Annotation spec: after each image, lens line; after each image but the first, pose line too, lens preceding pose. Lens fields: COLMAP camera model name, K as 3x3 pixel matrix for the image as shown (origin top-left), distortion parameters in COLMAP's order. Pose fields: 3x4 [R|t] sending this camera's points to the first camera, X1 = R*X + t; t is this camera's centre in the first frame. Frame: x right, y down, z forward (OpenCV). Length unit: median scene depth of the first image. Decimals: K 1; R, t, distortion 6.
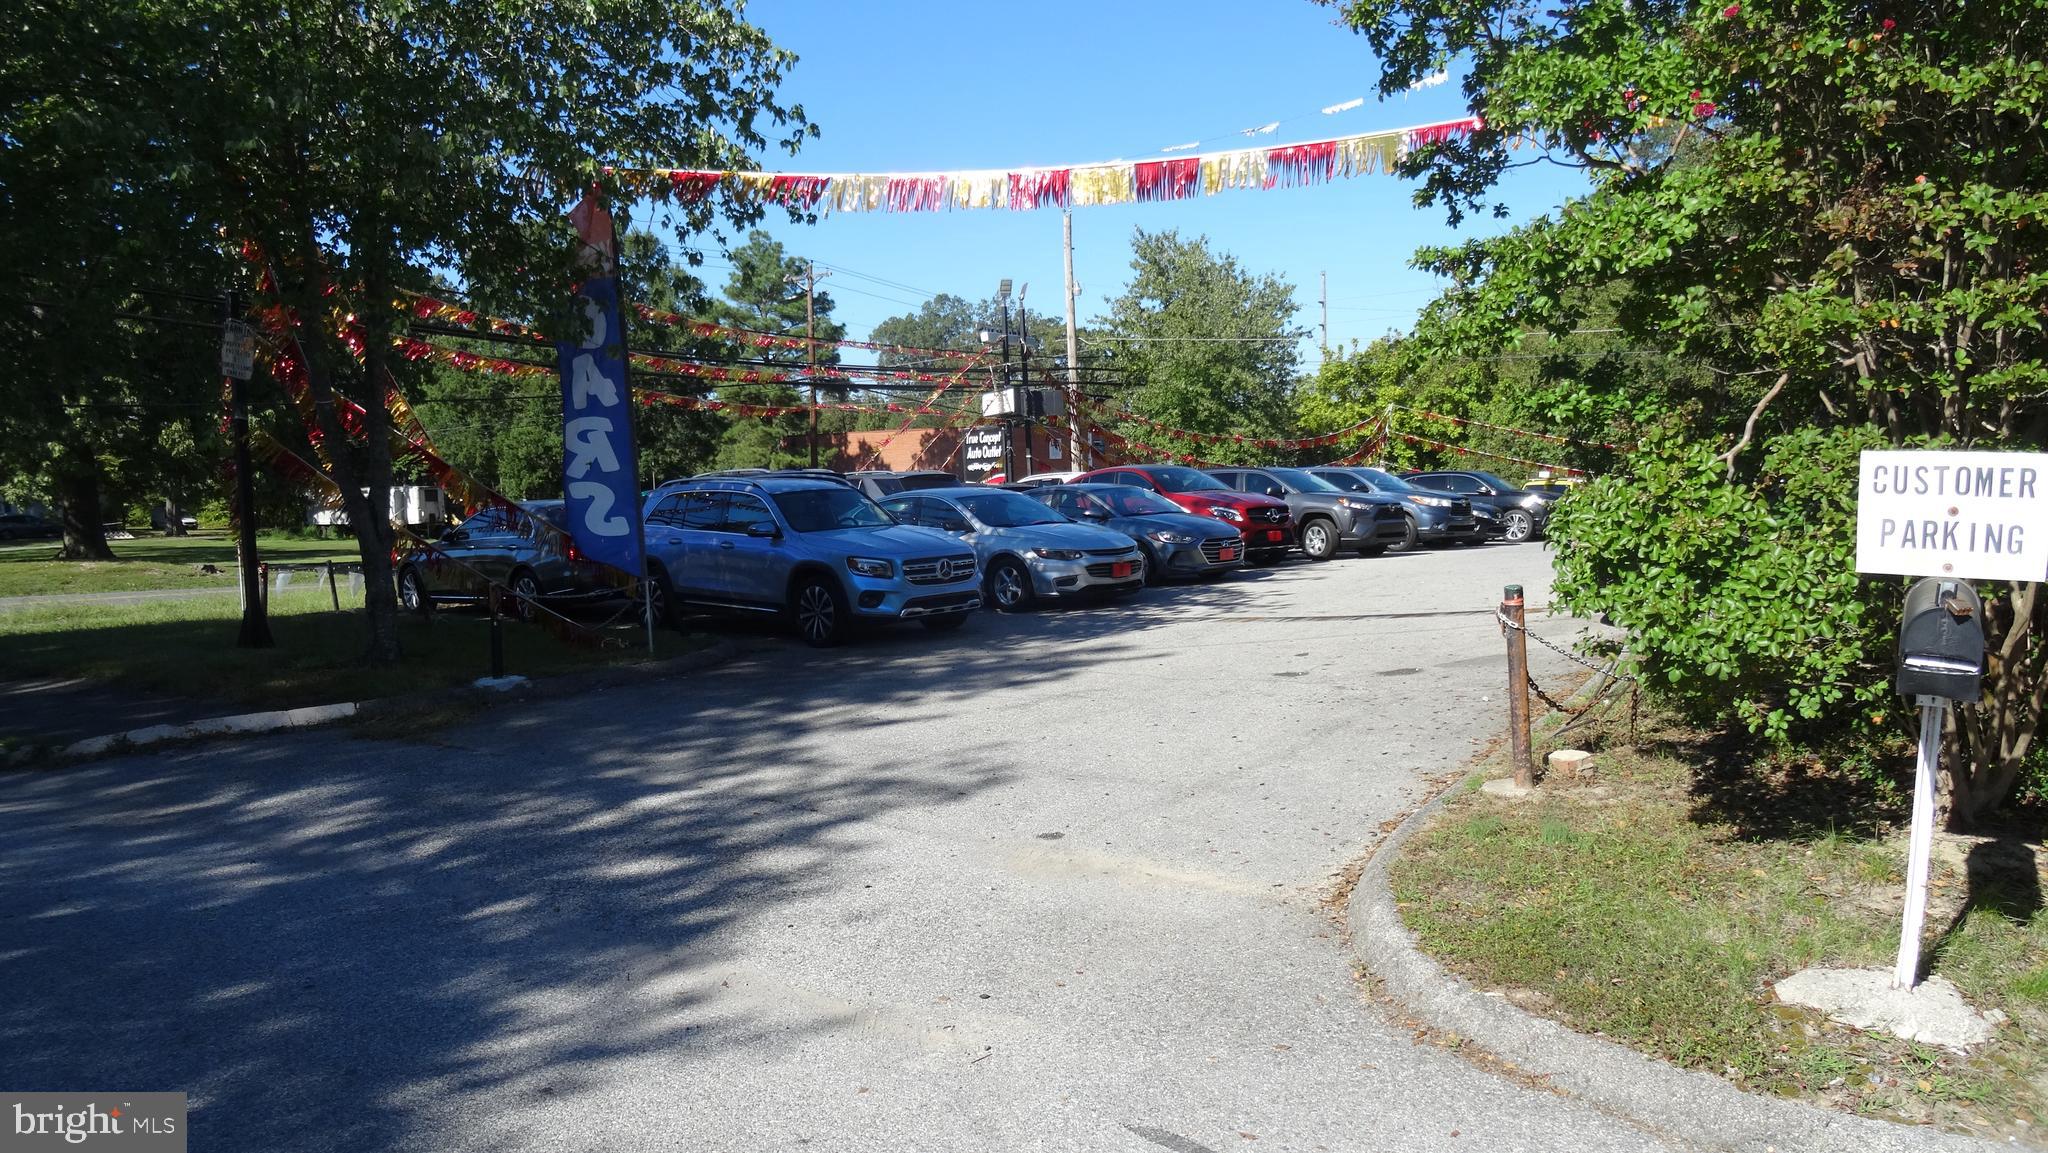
lens RADIAL K [[1455.2, 0, 1024.0], [0, 1455.2, 576.5], [0, 0, 1]] dist [-0.009378, -0.000405]
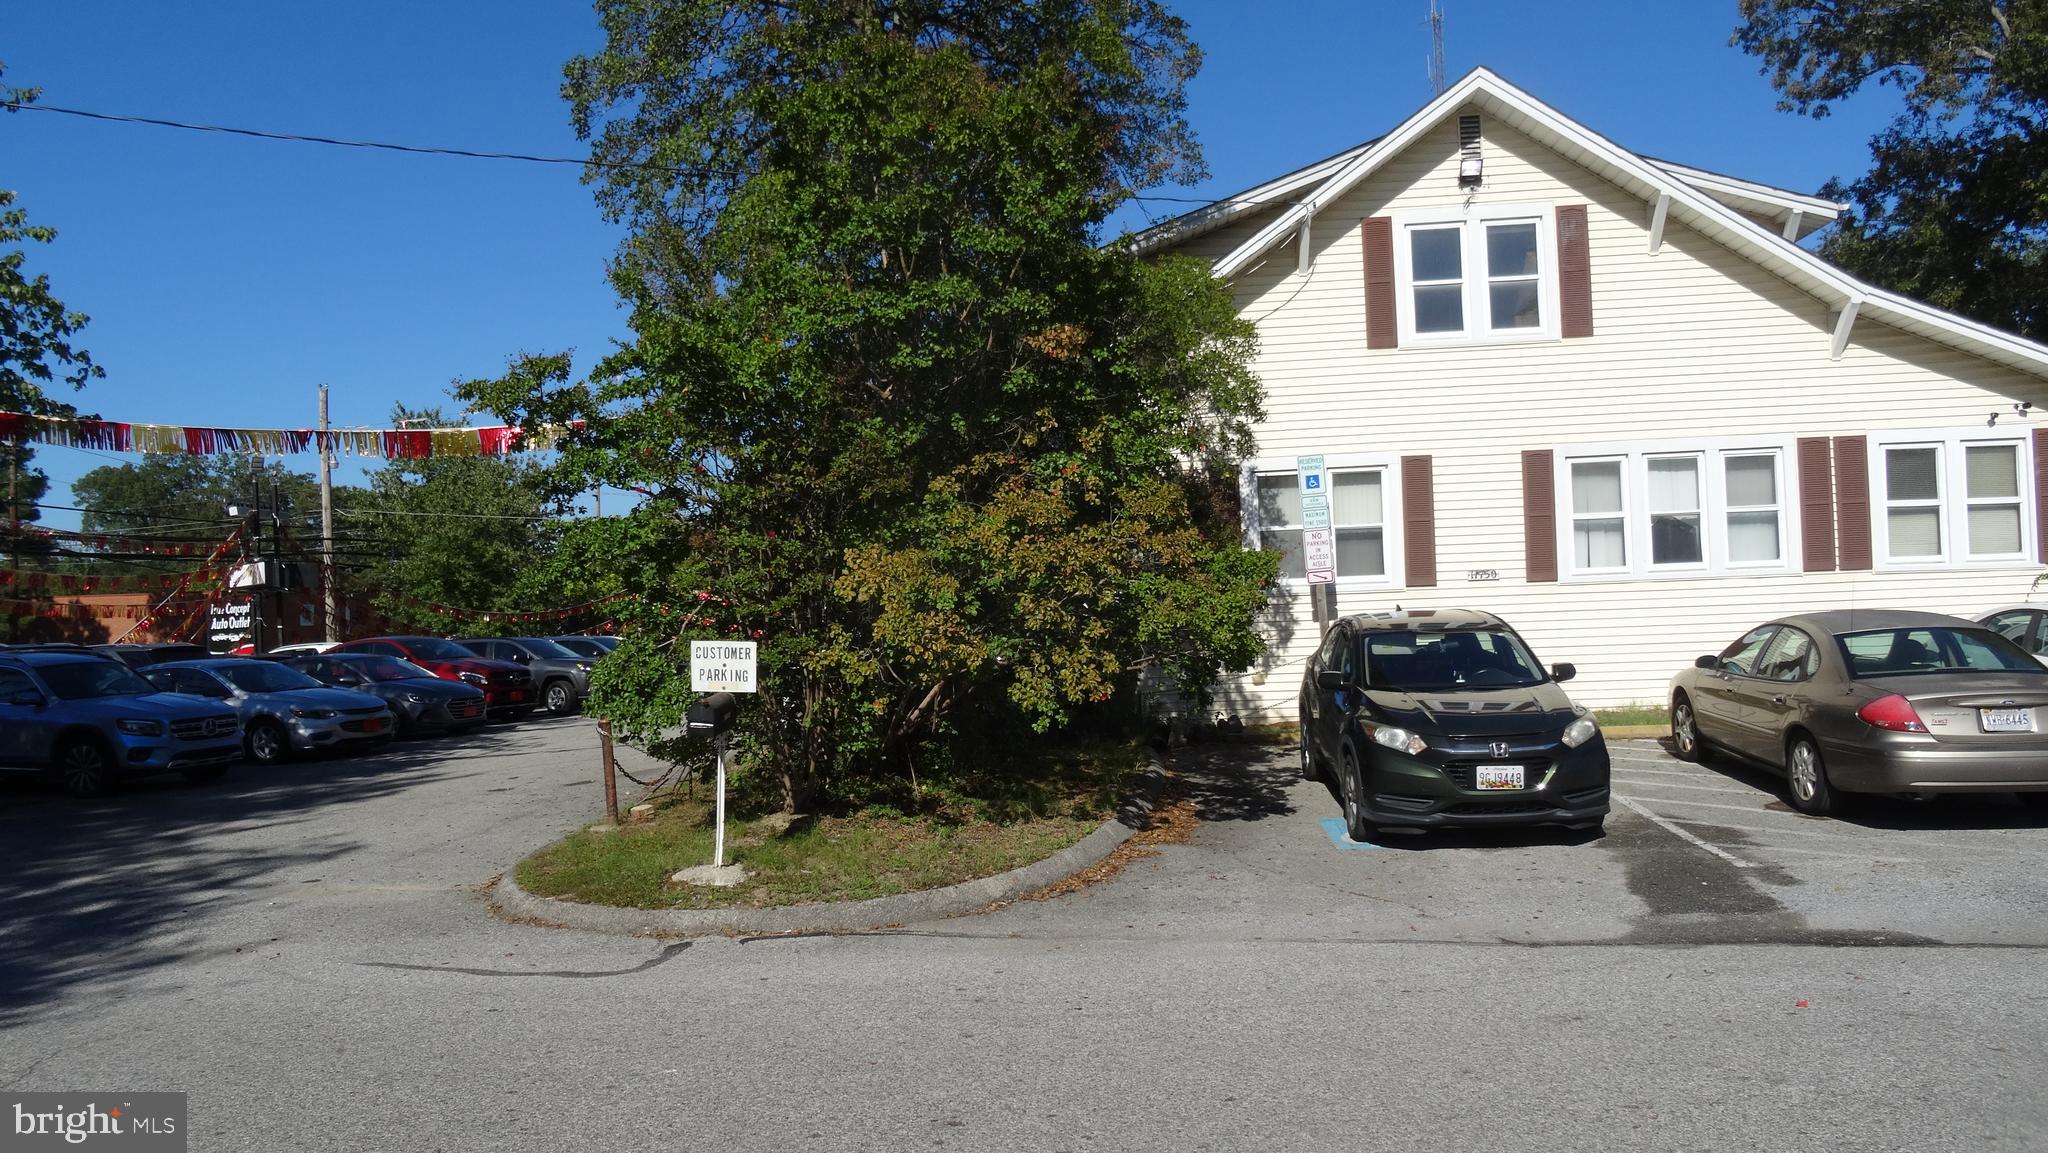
lens RADIAL K [[1454.1, 0, 1030.9], [0, 1454.1, 576.2], [0, 0, 1]] dist [-0.000668, 0.000546]
pose [[0.885082, 0.012273, 0.465273, -0.006017], [0.040175, 0.993907, -0.102642, 0.008915], [-0.463697, 0.109539, 0.879196, -0.160720]]
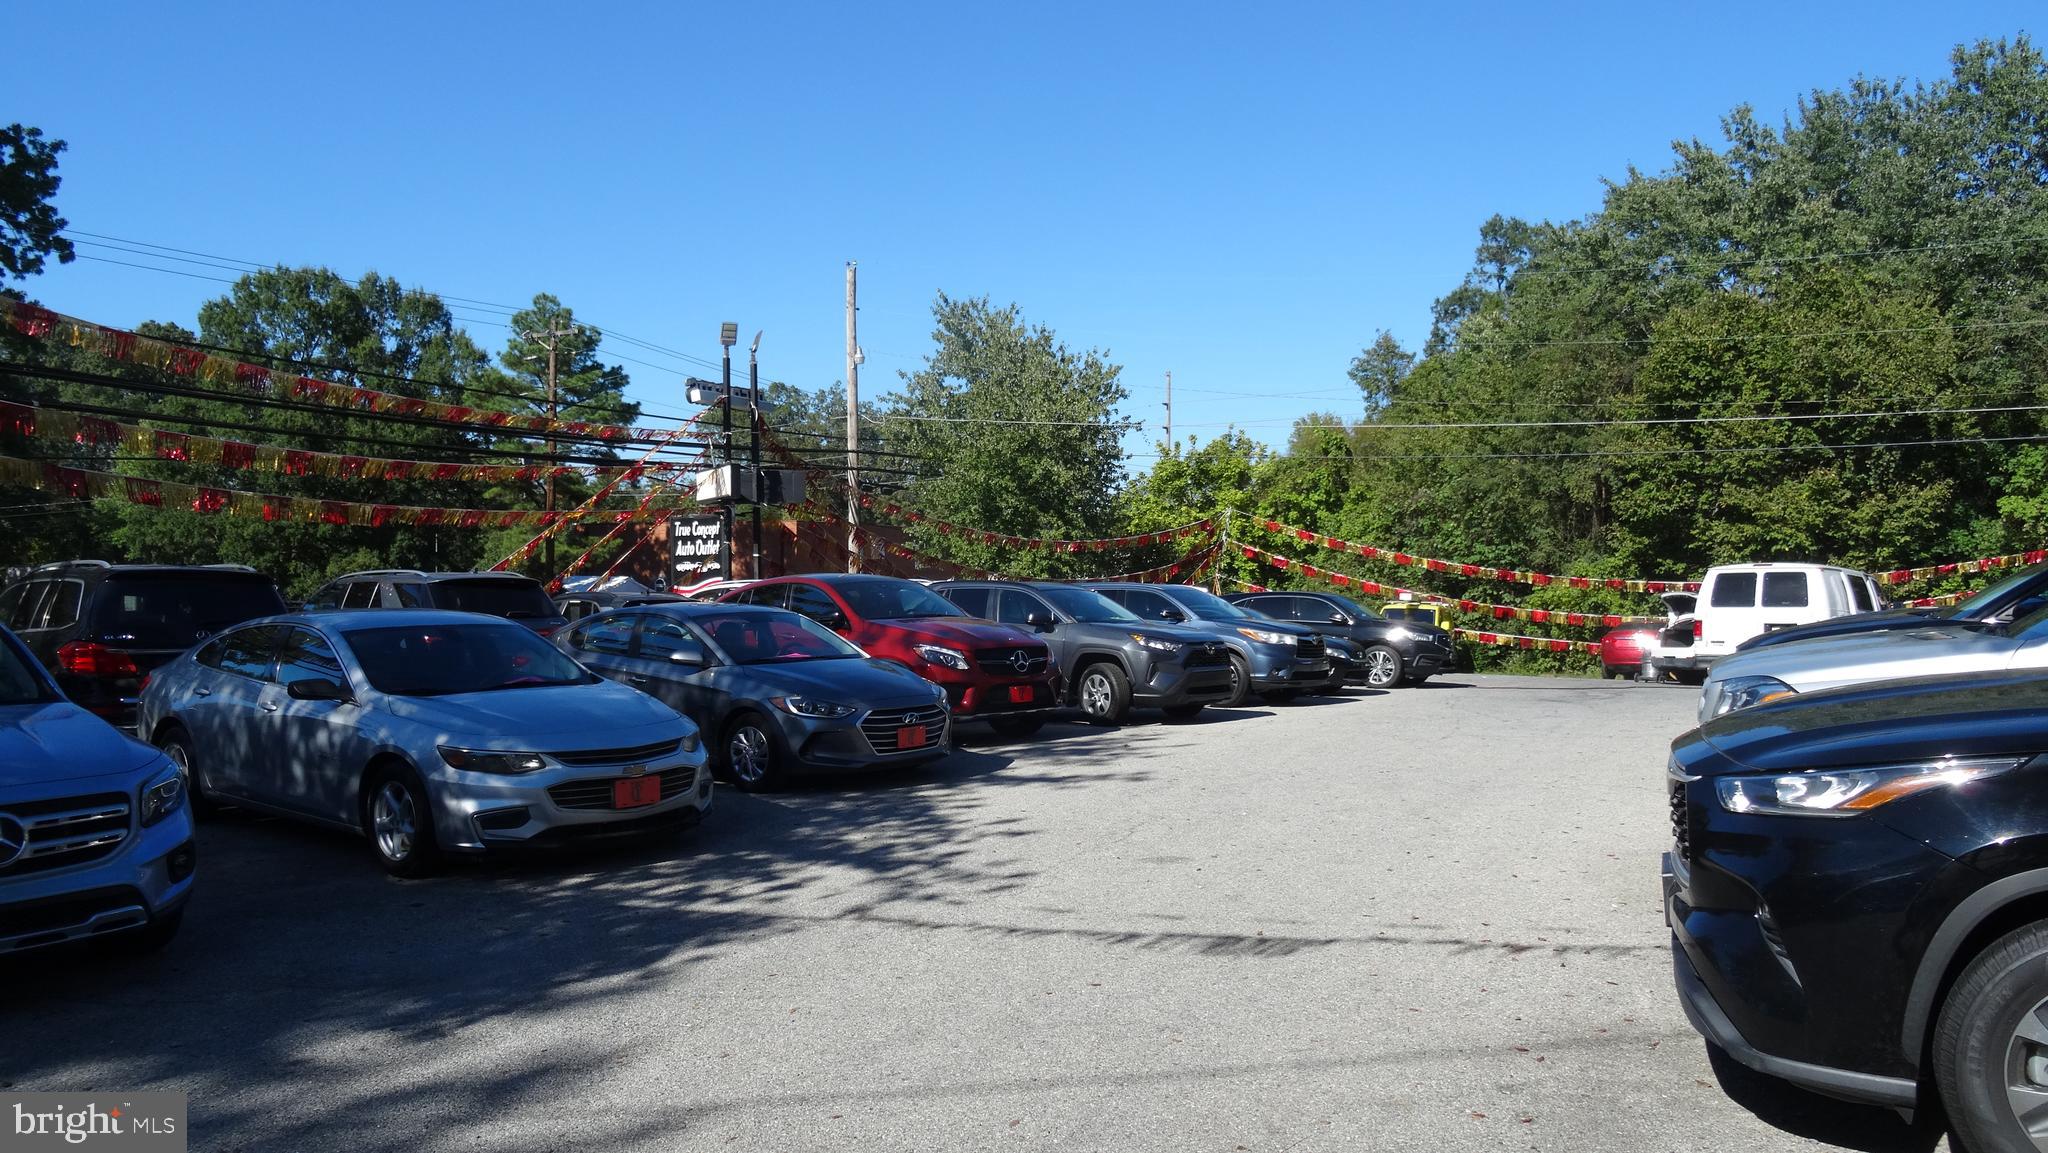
lens RADIAL K [[1455.2, 0, 1024.0], [0, 1455.2, 576.5], [0, 0, 1]] dist [-0.009378, -0.000405]
pose [[0.994548, 0.031117, 0.099531, 0.071760], [-0.024120, 0.997203, -0.070746, -0.022361], [-0.101454, 0.067959, 0.992516, 0.245475]]
